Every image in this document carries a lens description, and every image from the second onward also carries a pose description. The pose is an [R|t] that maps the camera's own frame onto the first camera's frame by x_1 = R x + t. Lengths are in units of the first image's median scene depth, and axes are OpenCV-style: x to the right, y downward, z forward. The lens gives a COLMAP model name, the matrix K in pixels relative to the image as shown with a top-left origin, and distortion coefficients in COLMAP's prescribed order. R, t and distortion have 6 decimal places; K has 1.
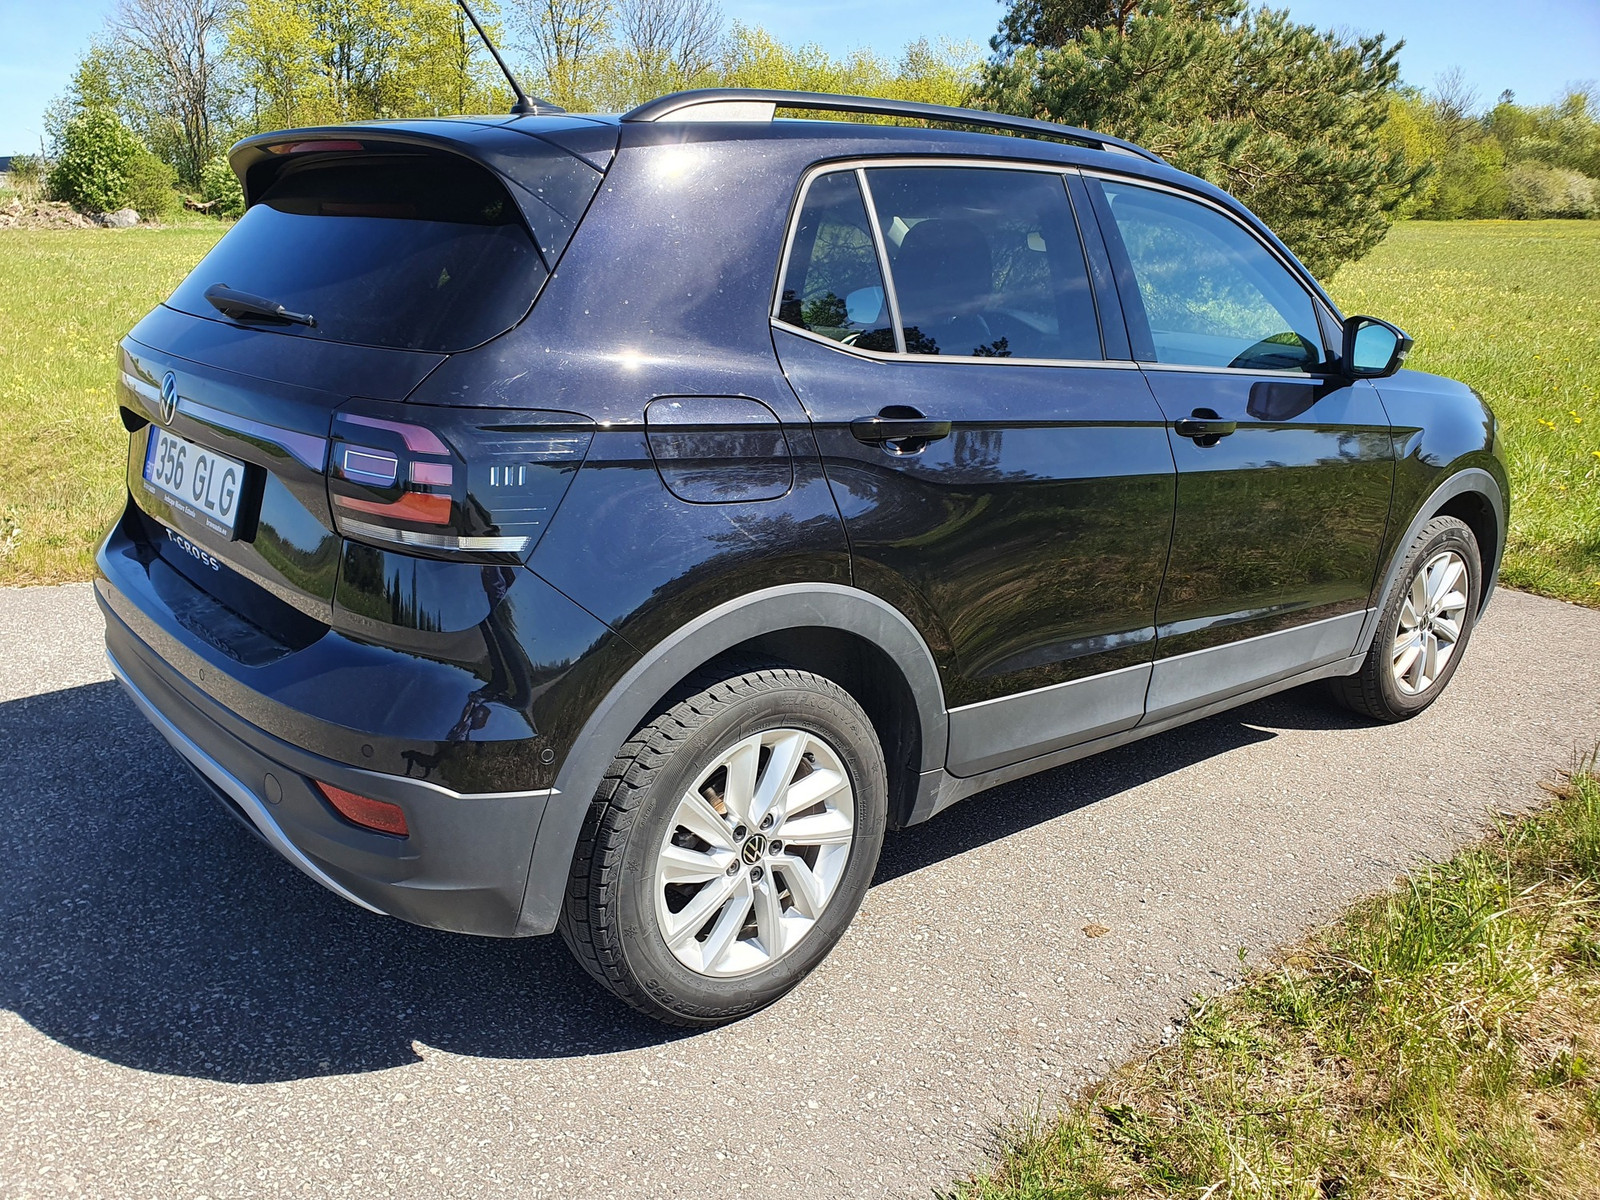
lens RADIAL K [[1266.8, 0, 800.0], [0, 1266.8, 600.0], [0, 0, 1]] dist [0.127700, -0.193581]
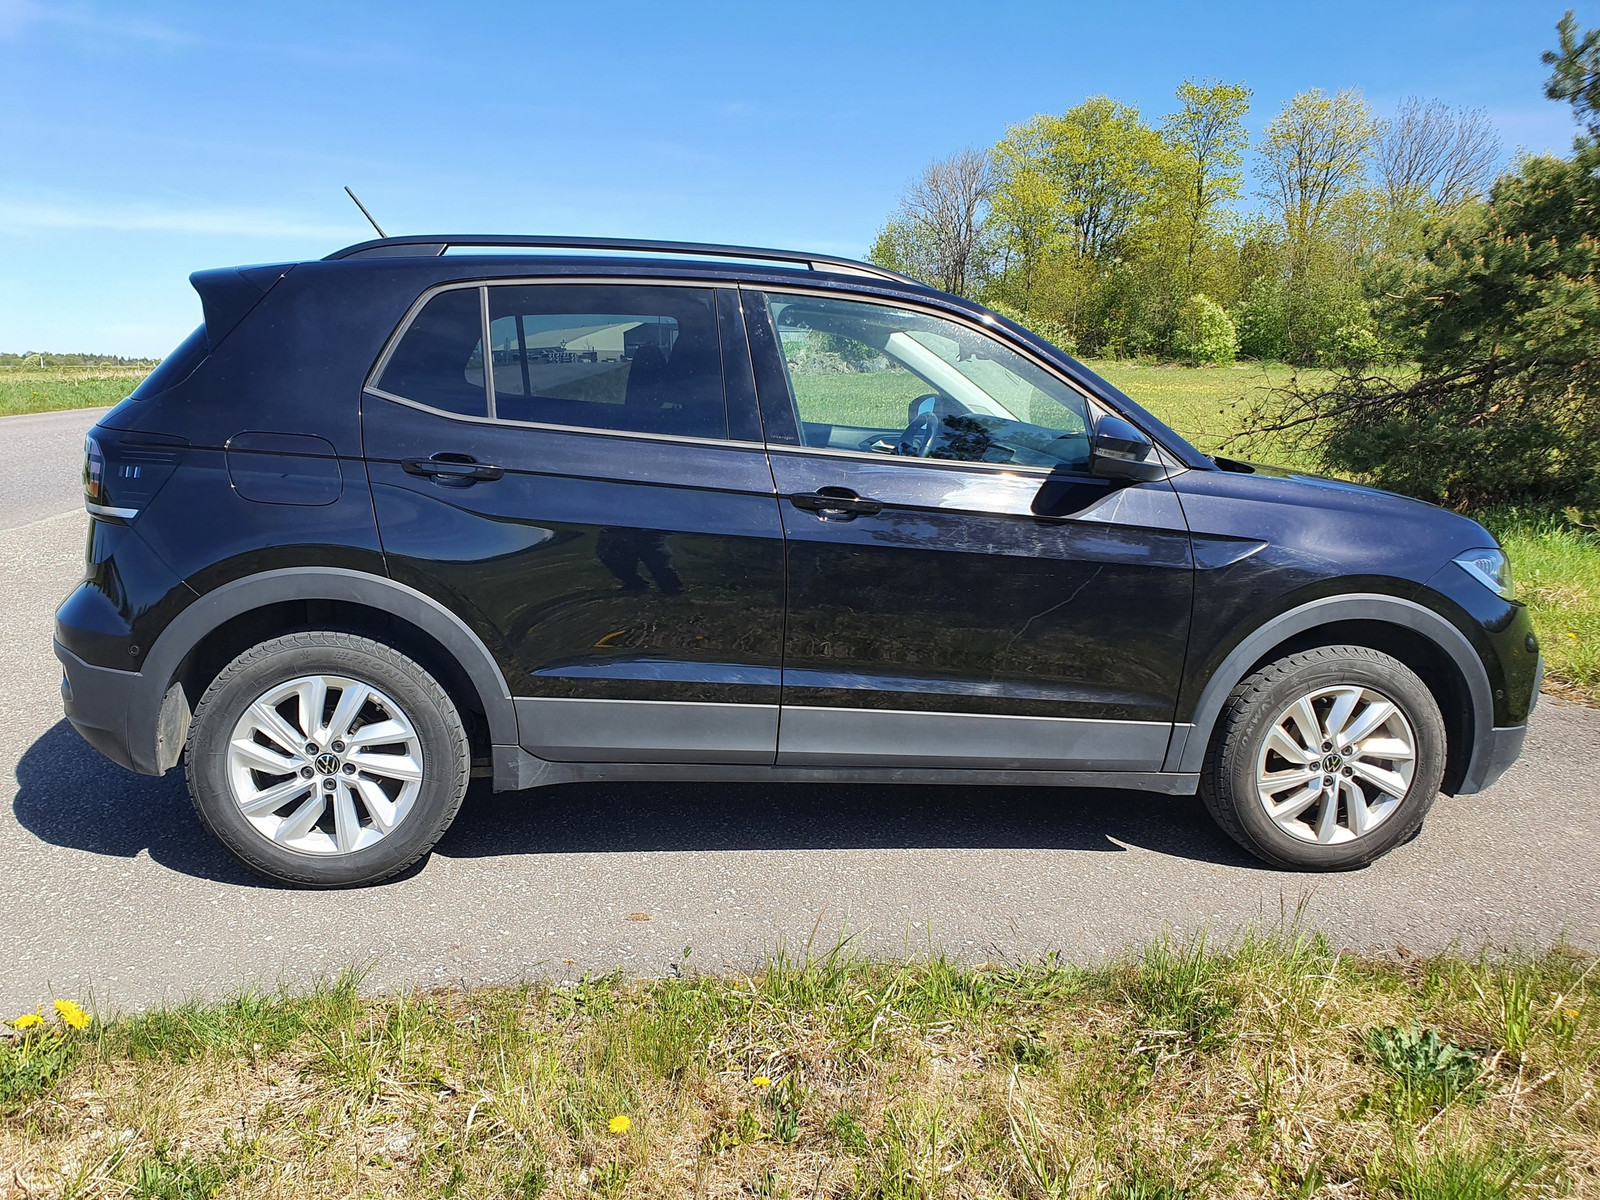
lens RADIAL K [[1332.5, 0, 800.0], [0, 1332.5, 600.0], [0, 0, 1]] dist [0.002410, -0.001278]
pose [[0.850773, 0.090810, -0.517628, 1.091644], [-0.149021, 0.986215, -0.071915, 0.045833], [0.503962, 0.138321, 0.852578, 0.001418]]
